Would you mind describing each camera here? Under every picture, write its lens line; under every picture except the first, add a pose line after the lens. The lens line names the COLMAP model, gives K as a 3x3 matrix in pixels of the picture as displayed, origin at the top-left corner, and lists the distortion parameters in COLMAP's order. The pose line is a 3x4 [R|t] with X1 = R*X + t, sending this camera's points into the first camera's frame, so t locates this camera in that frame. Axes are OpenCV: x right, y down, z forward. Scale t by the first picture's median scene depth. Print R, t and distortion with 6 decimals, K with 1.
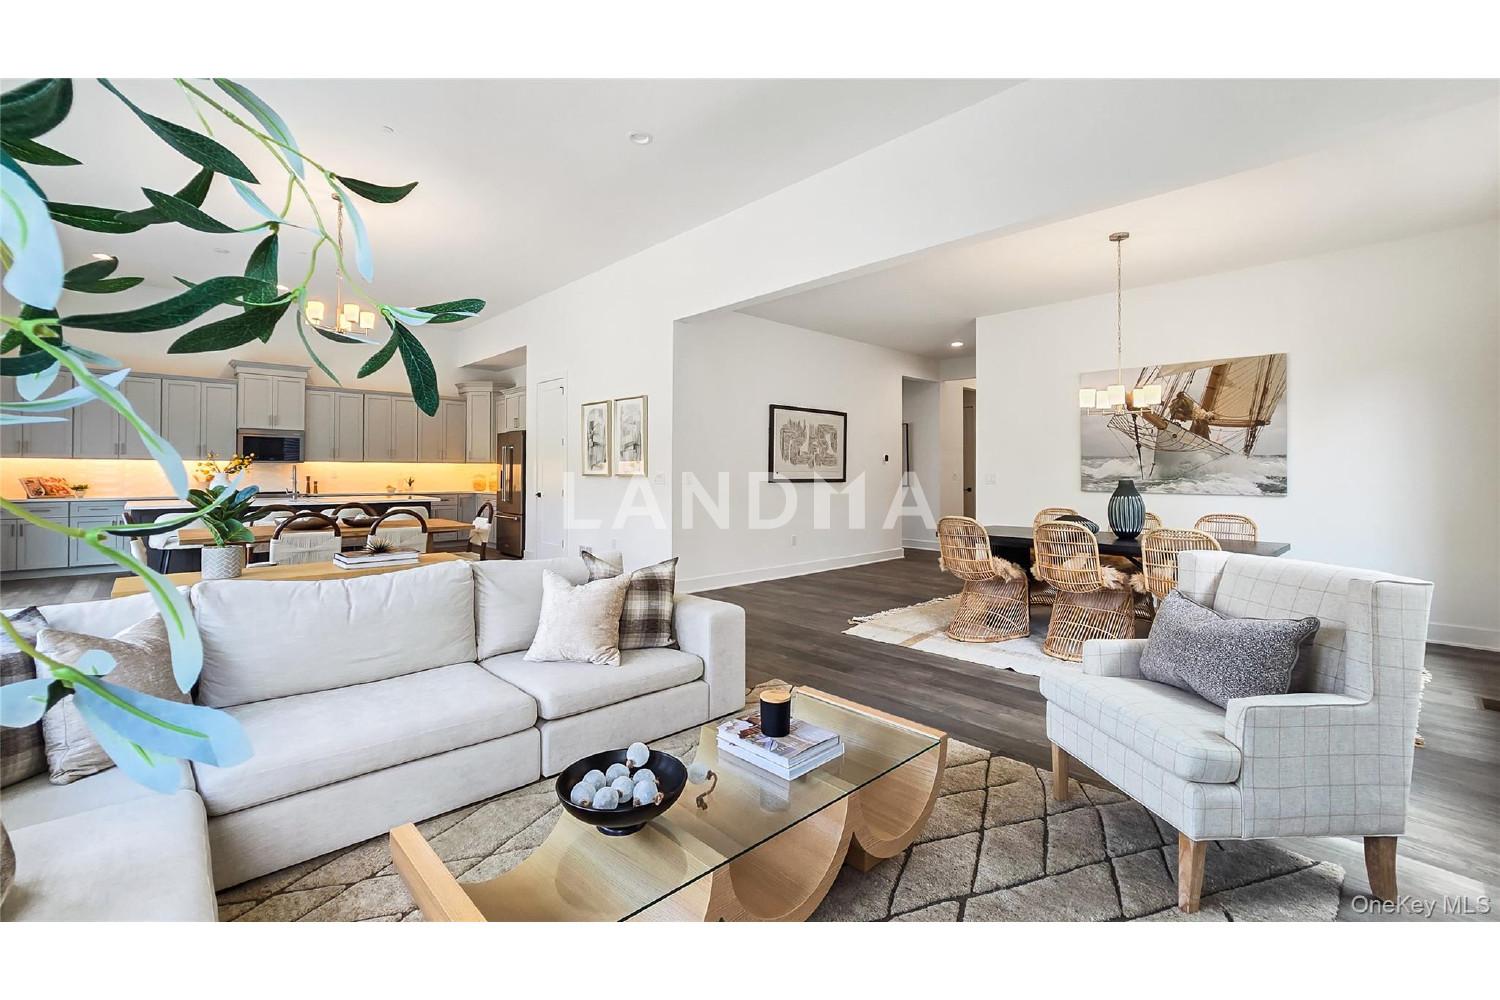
lens RADIAL K [[630.8, 0, 744.8], [0, 630.8, 459.9], [0, 0, 1]] dist [-0.000863, 0.000066]
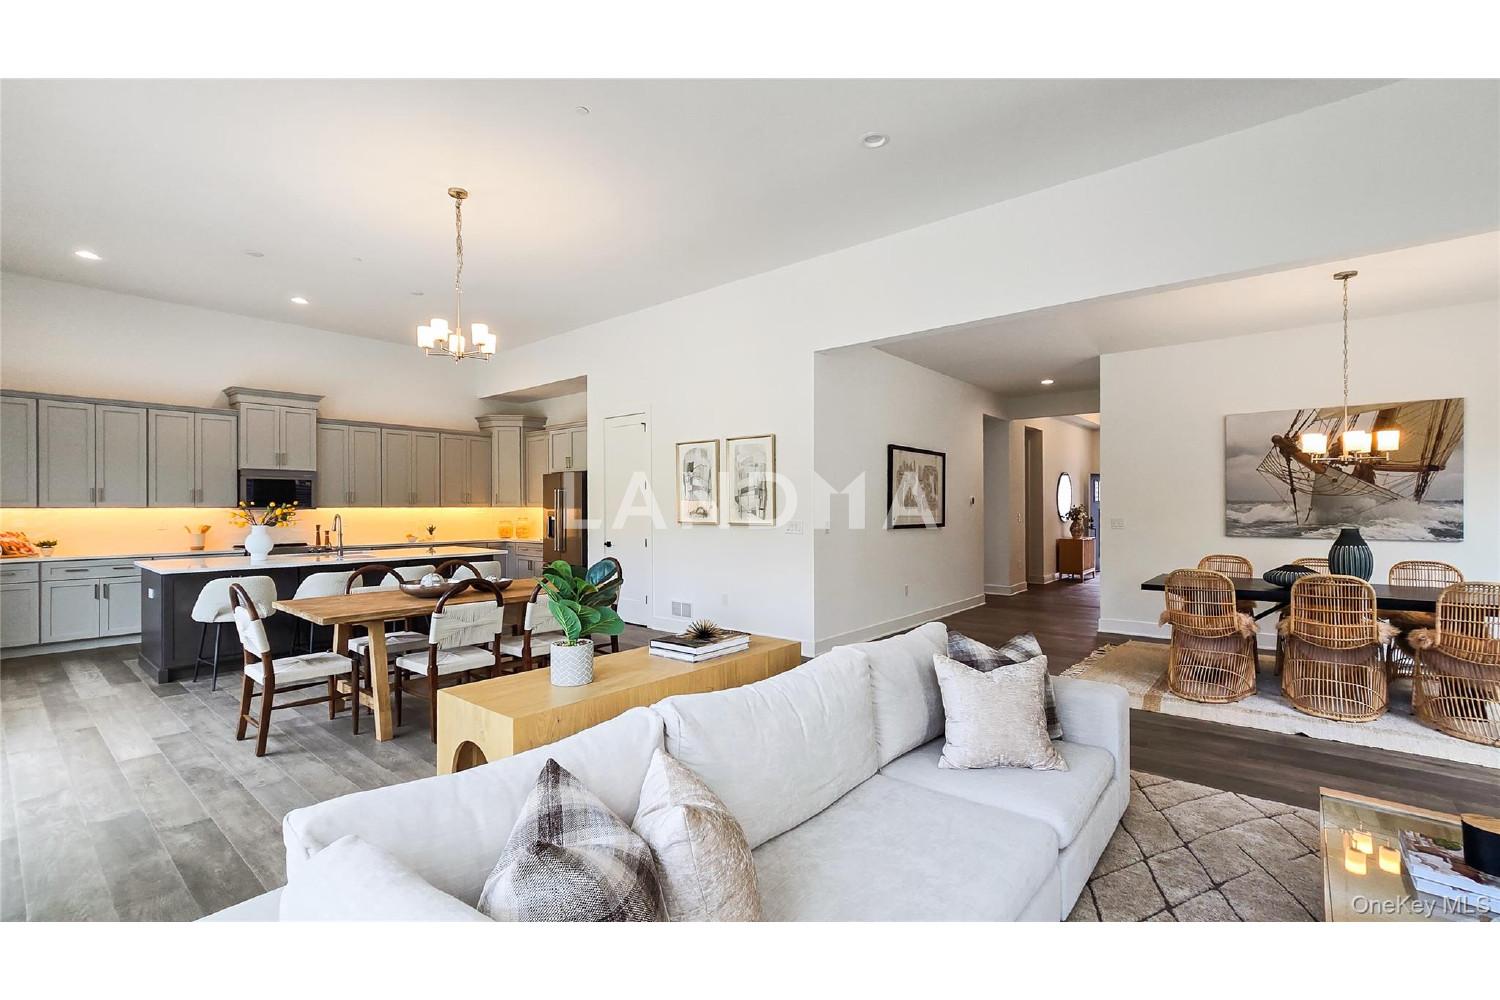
lens RADIAL K [[652.7, 0, 754.6], [0, 652.7, 505.4], [0, 0, 1]] dist [-0.020673, 0.013542]
pose [[0.993080, -0.005782, 0.117294, -0.333599], [0.004104, 0.999886, 0.014543, -0.017087], [-0.117365, -0.013961, 0.992991, 0.098006]]
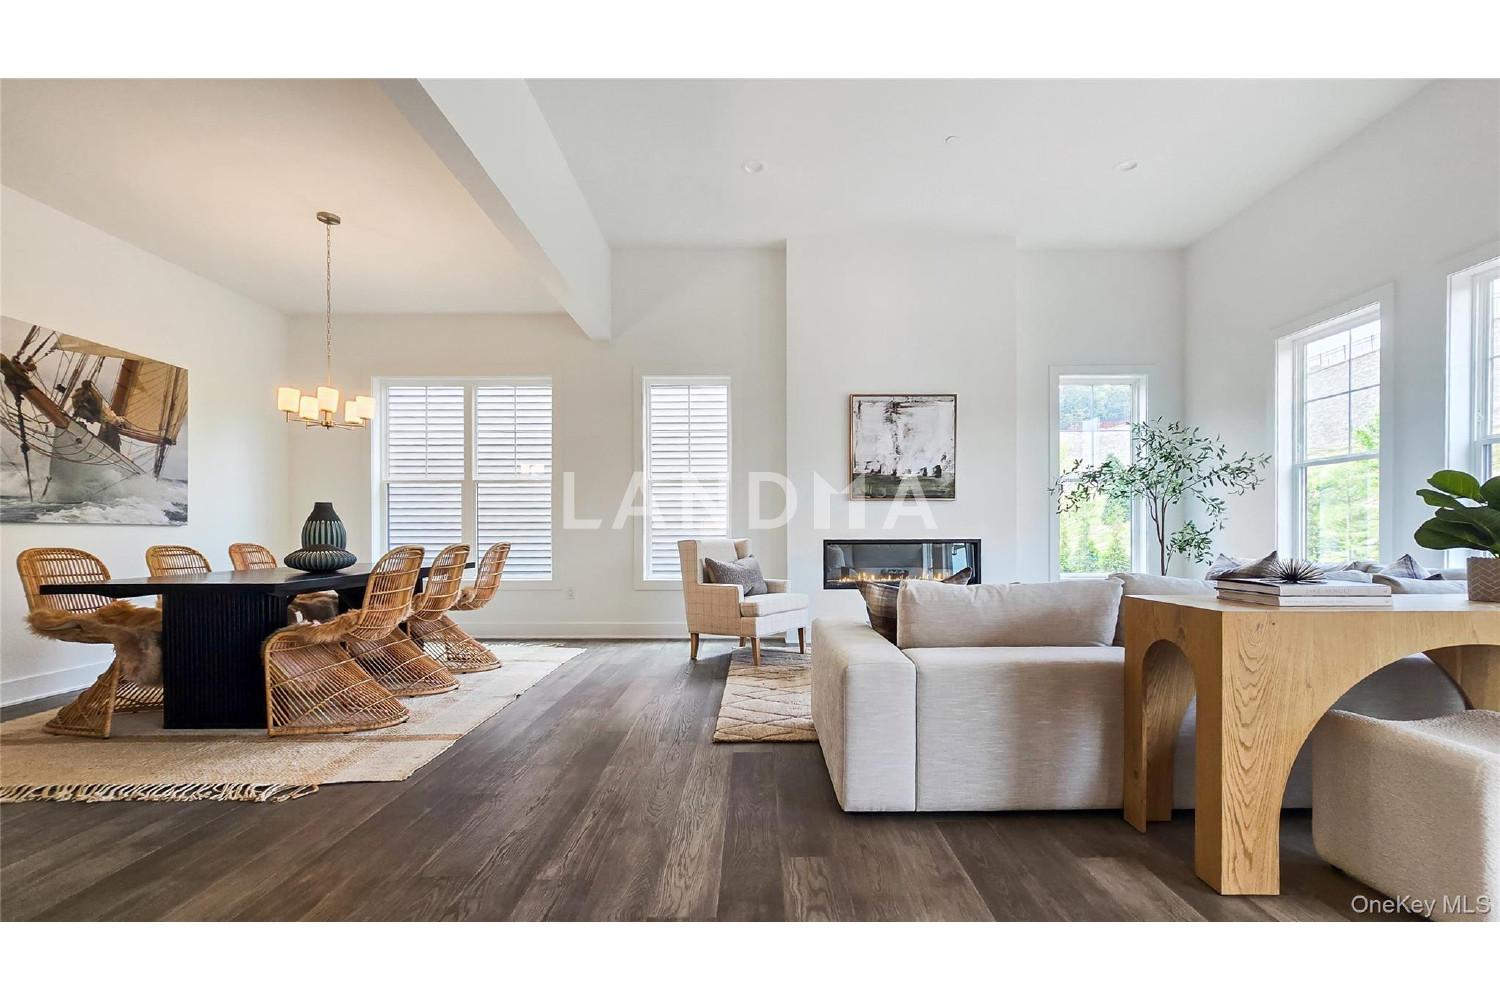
lens RADIAL K [[634.0, 0, 752.4], [0, 634.0, 537.9], [0, 0, 1]] dist [-0.000829, -0.000066]
pose [[-0.721332, -0.005607, 0.692567, -0.336463], [-0.013537, 0.999890, -0.006004, 0.062429], [-0.692457, -0.013706, -0.721329, 0.971415]]
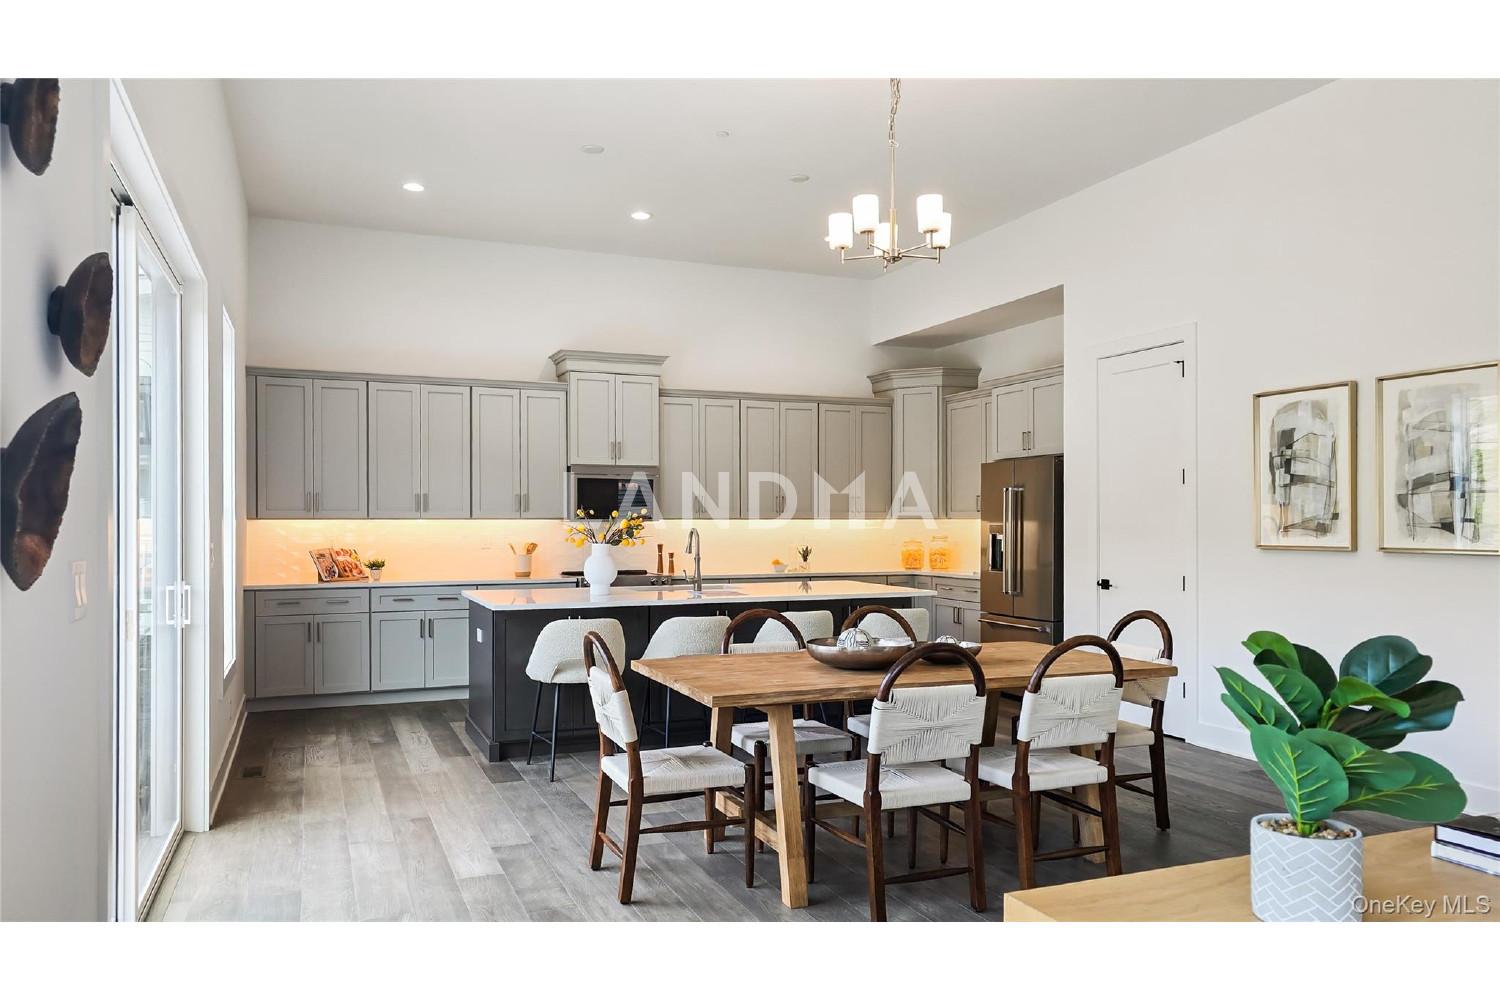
lens RADIAL K [[1049.5, 0, 753.1], [0, 1049.5, 519.3], [0, 0, 1]] dist [0.031942, -0.000679]
pose [[0.935978, -0.006215, -0.352004, -0.427226], [0.011164, 0.999865, 0.012031, -0.012685], [0.351882, -0.015191, 0.935921, 0.189875]]
